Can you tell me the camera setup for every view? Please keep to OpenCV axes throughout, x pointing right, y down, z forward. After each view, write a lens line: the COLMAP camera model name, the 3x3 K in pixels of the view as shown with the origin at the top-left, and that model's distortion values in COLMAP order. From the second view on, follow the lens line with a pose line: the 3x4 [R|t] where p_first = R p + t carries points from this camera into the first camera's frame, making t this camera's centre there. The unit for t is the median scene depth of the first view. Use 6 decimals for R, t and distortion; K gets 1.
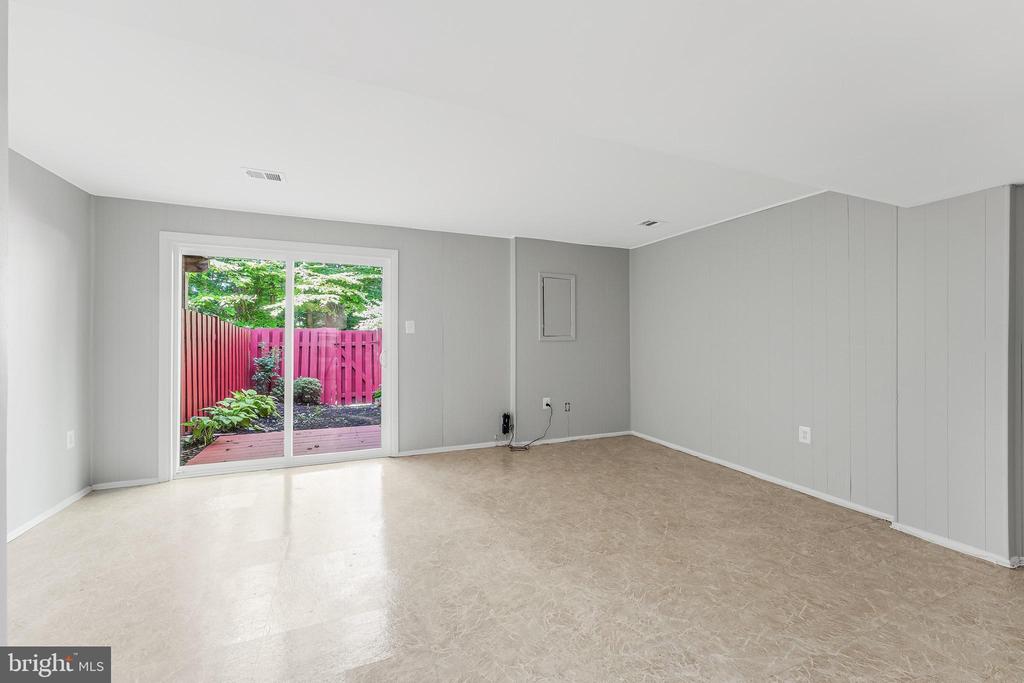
lens RADIAL K [[415.4, 0, 518.7], [0, 415.4, 333.6], [0, 0, 1]] dist [-0.000095, -0.000459]
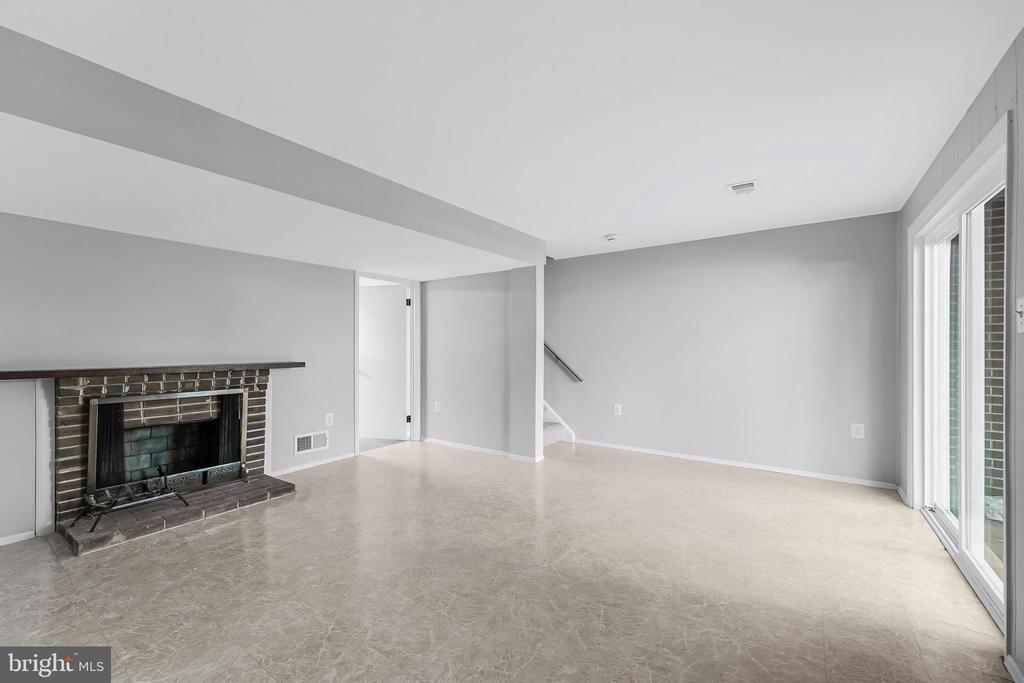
lens RADIAL K [[417.0, 0, 510.3], [0, 417.0, 345.9], [0, 0, 1]] dist [-0.000965, -0.000240]
pose [[-0.857869, -0.001162, -0.513867, 0.365475], [0.004169, 0.999949, -0.009220, 0.016035], [0.513852, -0.010052, -0.857820, 1.406413]]
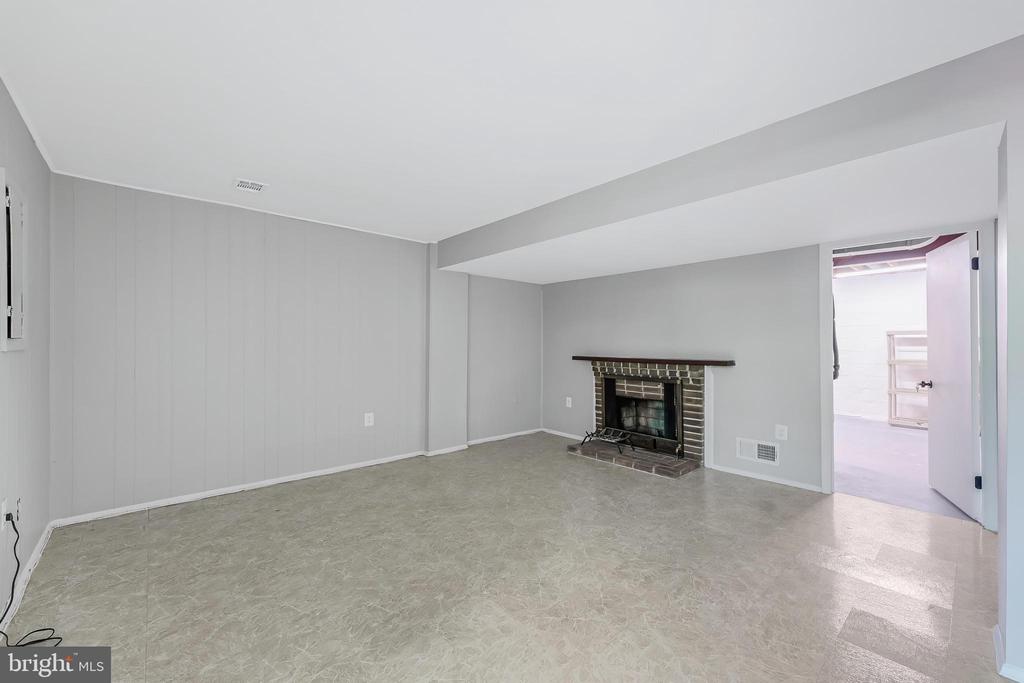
lens RADIAL K [[406.2, 0, 516.9], [0, 406.2, 354.1], [0, 0, 1]] dist [0.000272, -0.000357]
pose [[-0.317208, -0.027824, 0.947948, -0.630278], [-0.010812, 0.999611, 0.025723, 0.006895], [-0.948294, -0.002090, -0.317385, 0.978202]]
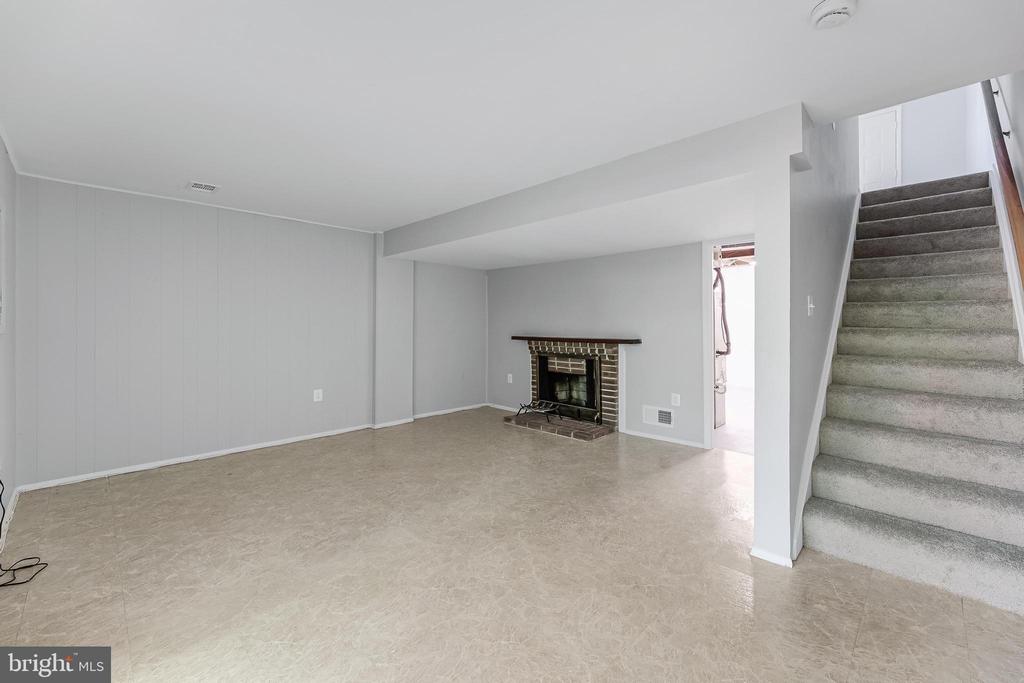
lens RADIAL K [[415.4, 0, 518.7], [0, 415.4, 333.6], [0, 0, 1]] dist [-0.000095, -0.000459]
pose [[-0.382842, -0.023883, 0.923505, -0.850511], [-0.007320, 0.999713, 0.022819, 0.001330], [-0.923785, 0.001976, -0.382907, 0.922958]]
